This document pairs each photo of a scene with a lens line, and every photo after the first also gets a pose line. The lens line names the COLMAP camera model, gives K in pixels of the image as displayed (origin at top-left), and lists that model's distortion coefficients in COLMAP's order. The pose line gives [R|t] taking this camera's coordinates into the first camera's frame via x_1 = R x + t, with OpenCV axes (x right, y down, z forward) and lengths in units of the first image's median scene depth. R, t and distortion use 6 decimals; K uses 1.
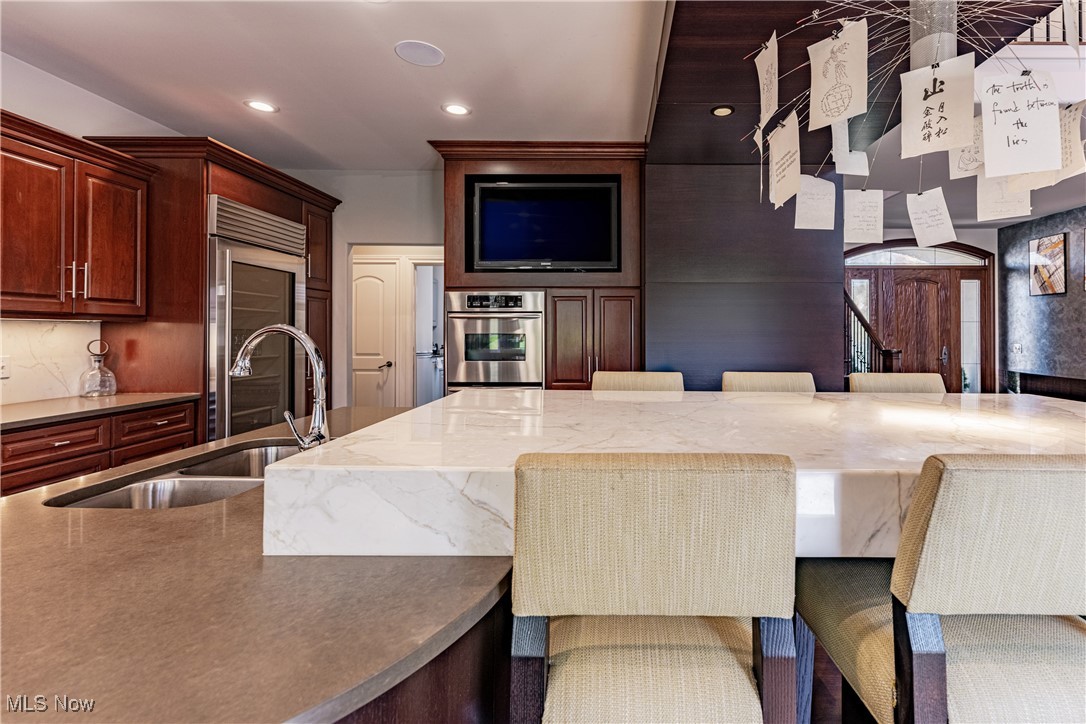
lens RADIAL K [[505.9, 0, 603.6], [0, 505.9, 325.9], [0, 0, 1]] dist [0.001035, 0.000155]
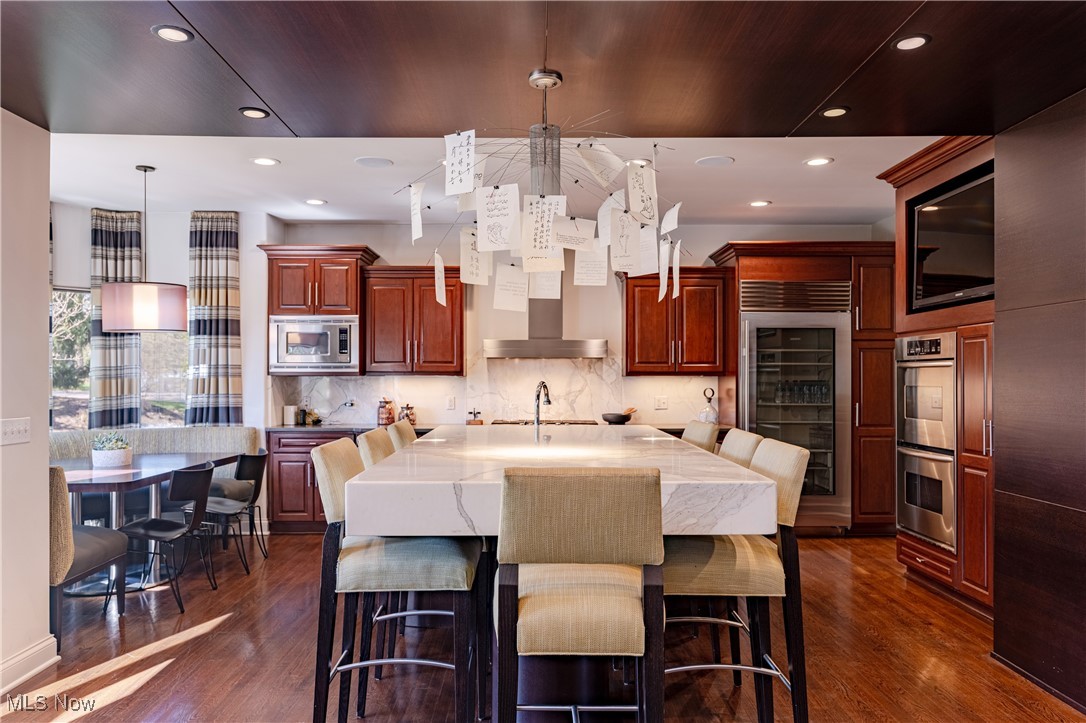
lens RADIAL K [[725.3, 0, 540.3], [0, 725.3, 378.7], [0, 0, 1]] dist [-0.004625, 0.003578]
pose [[0.024139, -0.000591, -0.999708, 1.202502], [0.012113, 0.999927, -0.000298, -0.006326], [0.999635, -0.012102, 0.024145, 0.446480]]
